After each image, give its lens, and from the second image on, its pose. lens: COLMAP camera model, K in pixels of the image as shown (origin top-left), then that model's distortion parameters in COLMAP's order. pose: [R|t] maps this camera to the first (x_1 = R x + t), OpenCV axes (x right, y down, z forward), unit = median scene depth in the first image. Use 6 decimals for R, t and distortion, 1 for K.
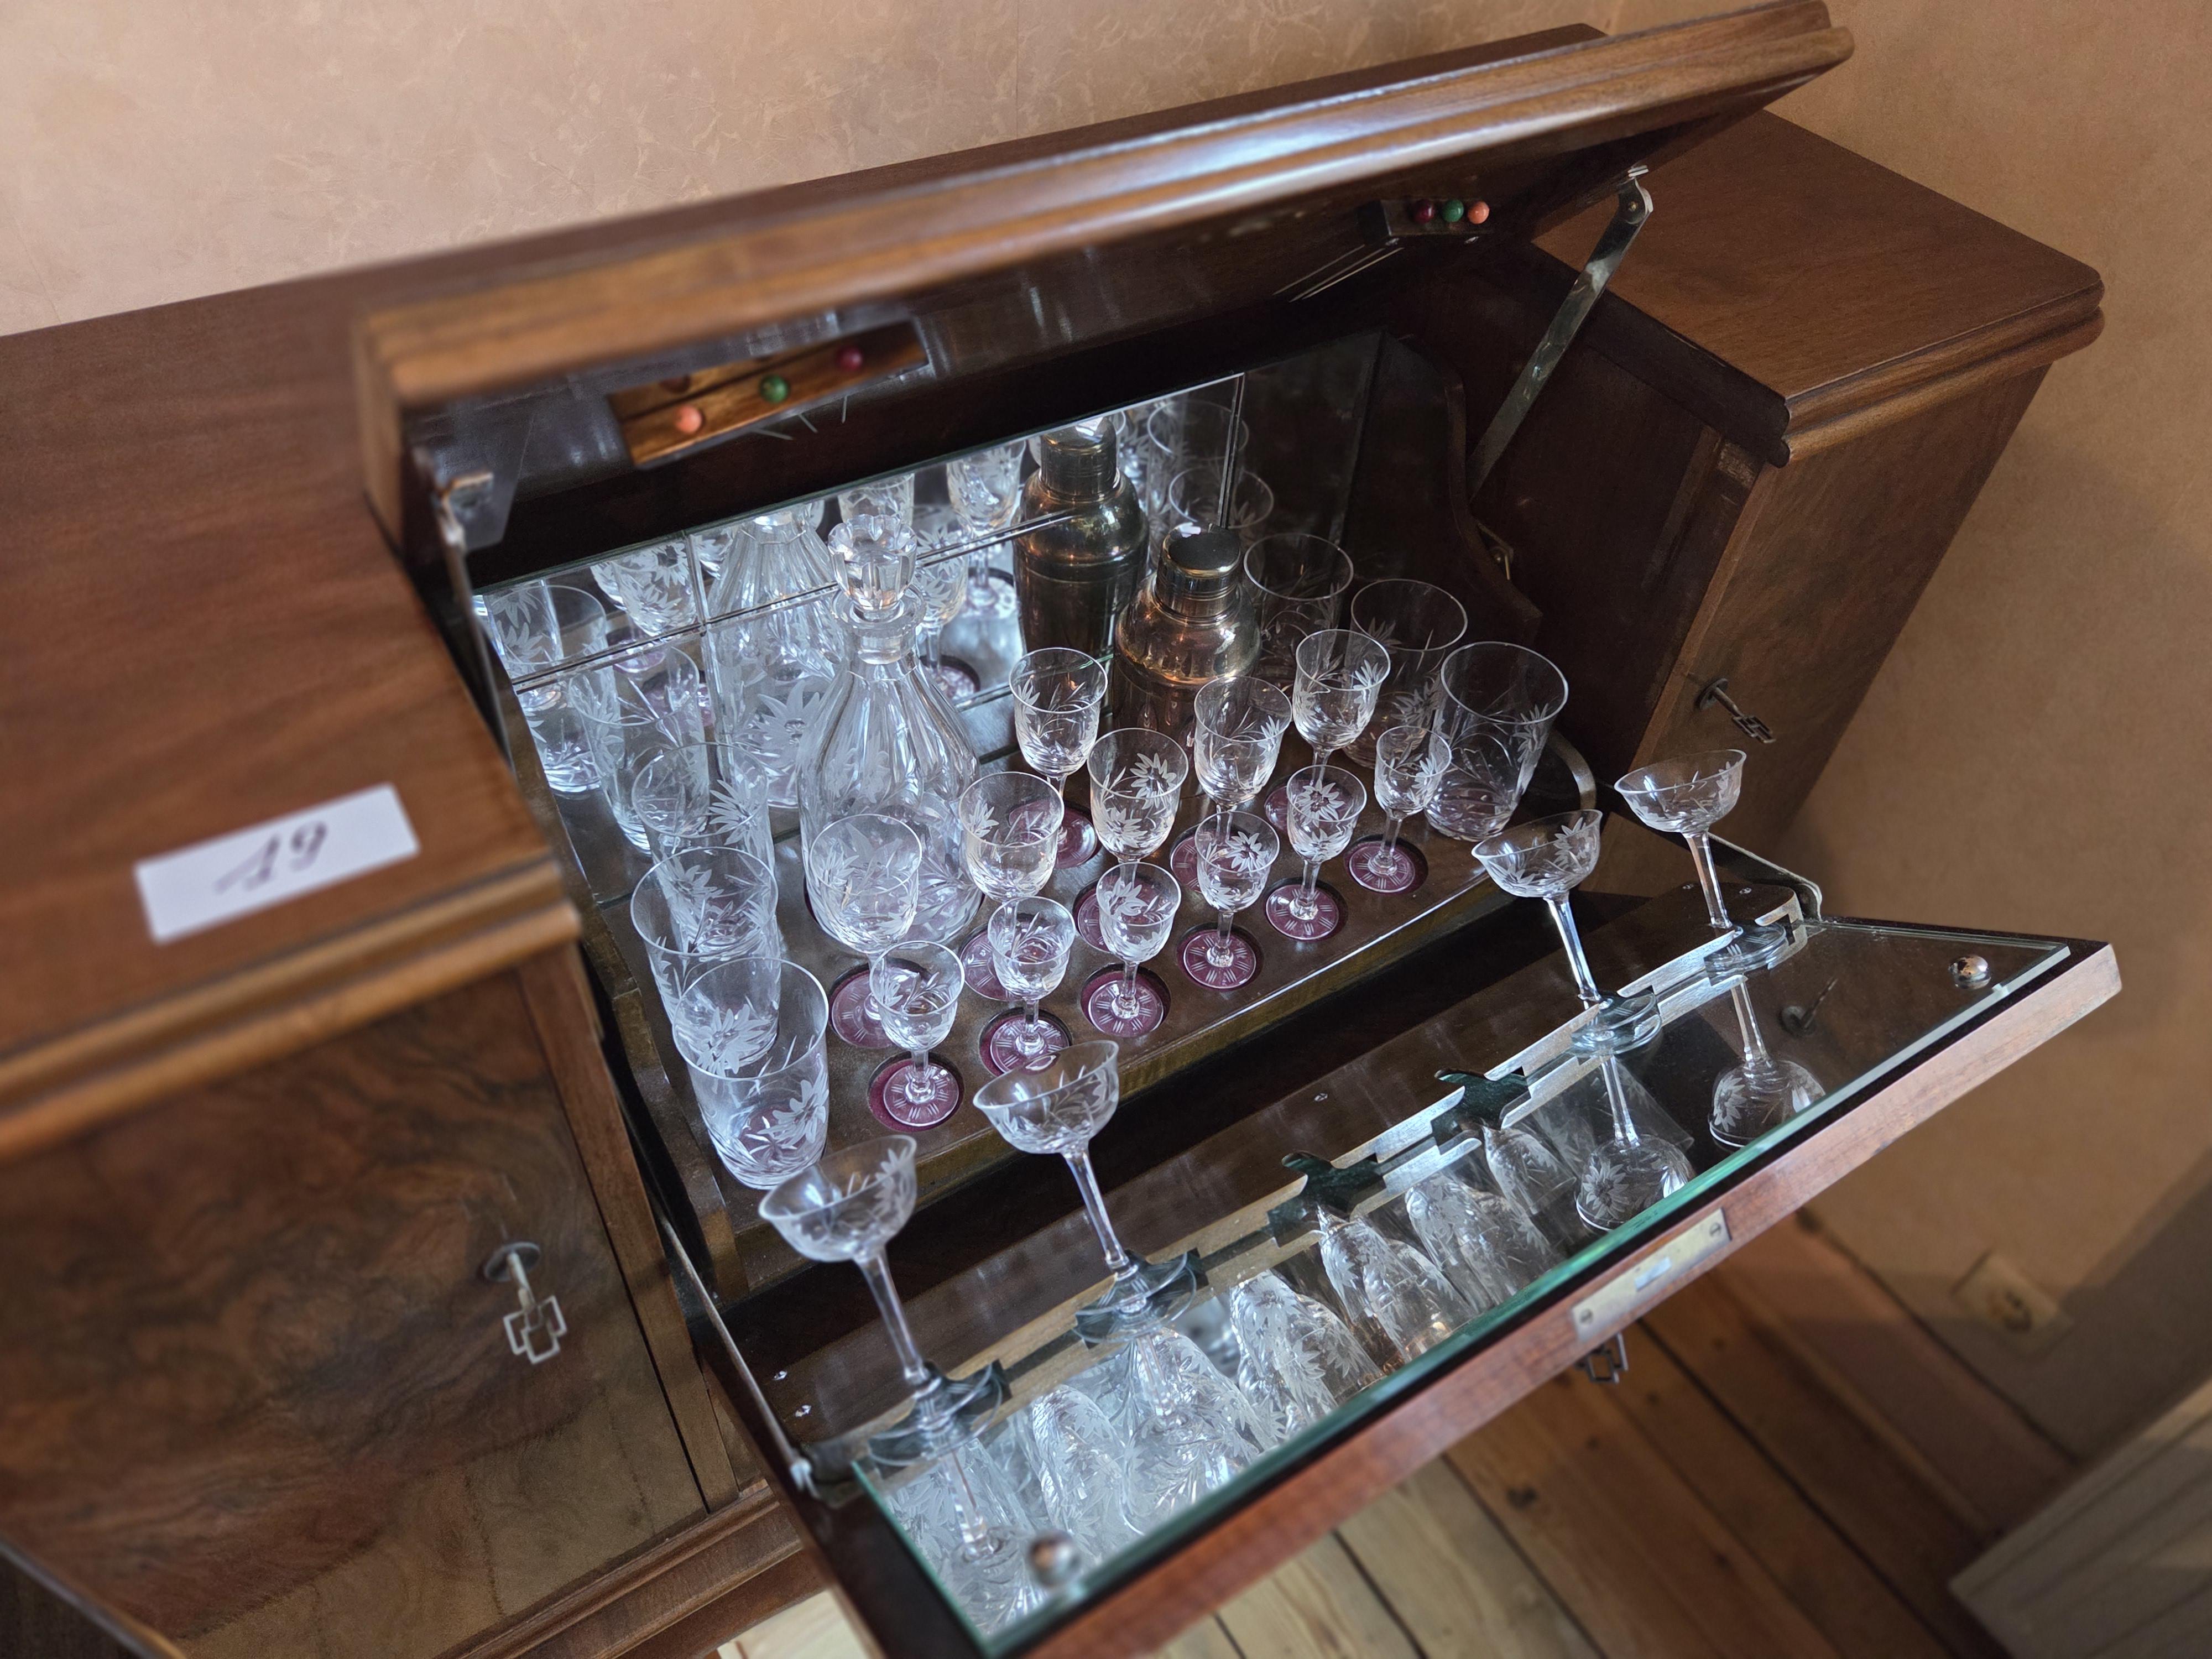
lens RADIAL K [[1484.0, 0, 1102.7], [0, 1484.0, 826.8], [0, 0, 1]] dist [-0.006636, -0.016150]
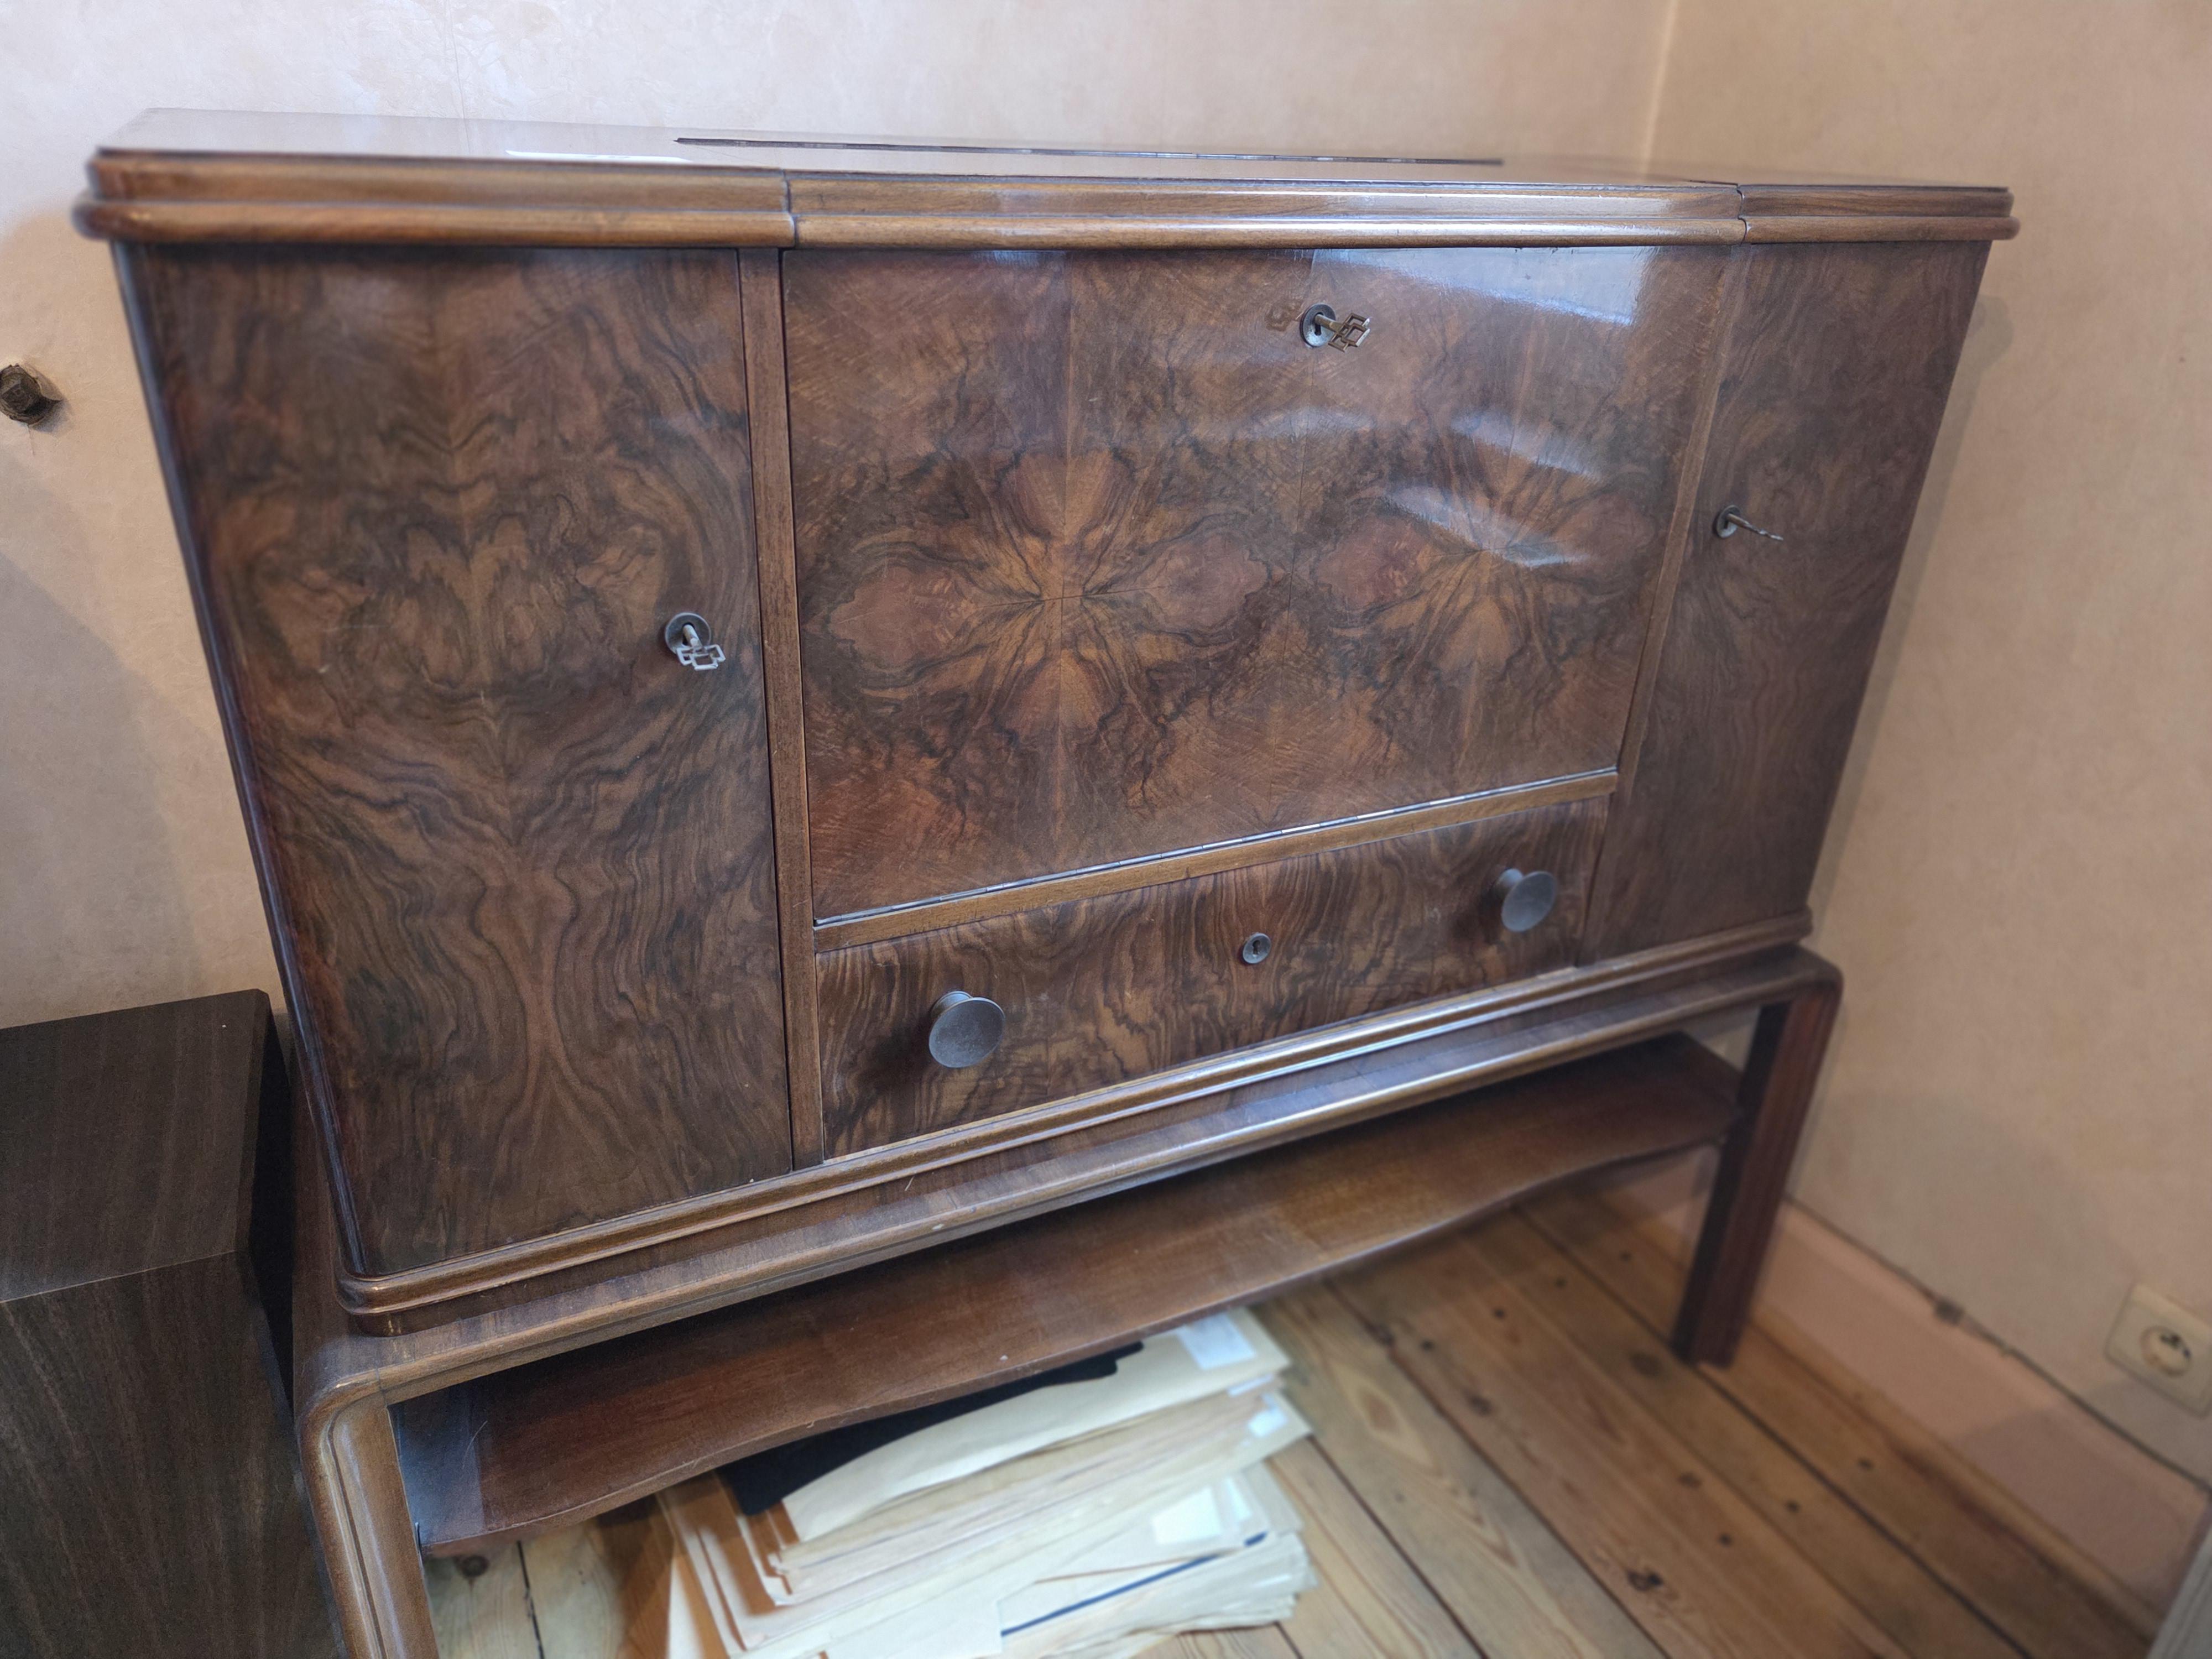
lens RADIAL K [[1484.0, 0, 1109.4], [0, 1484.0, 839.6], [0, 0, 1]] dist [-0.006636, -0.016150]
pose [[0.994482, 0.034379, -0.099111, 0.032825], [-0.066777, 0.936102, -0.345332, 0.370275], [0.080906, 0.350045, 0.933233, -0.025872]]
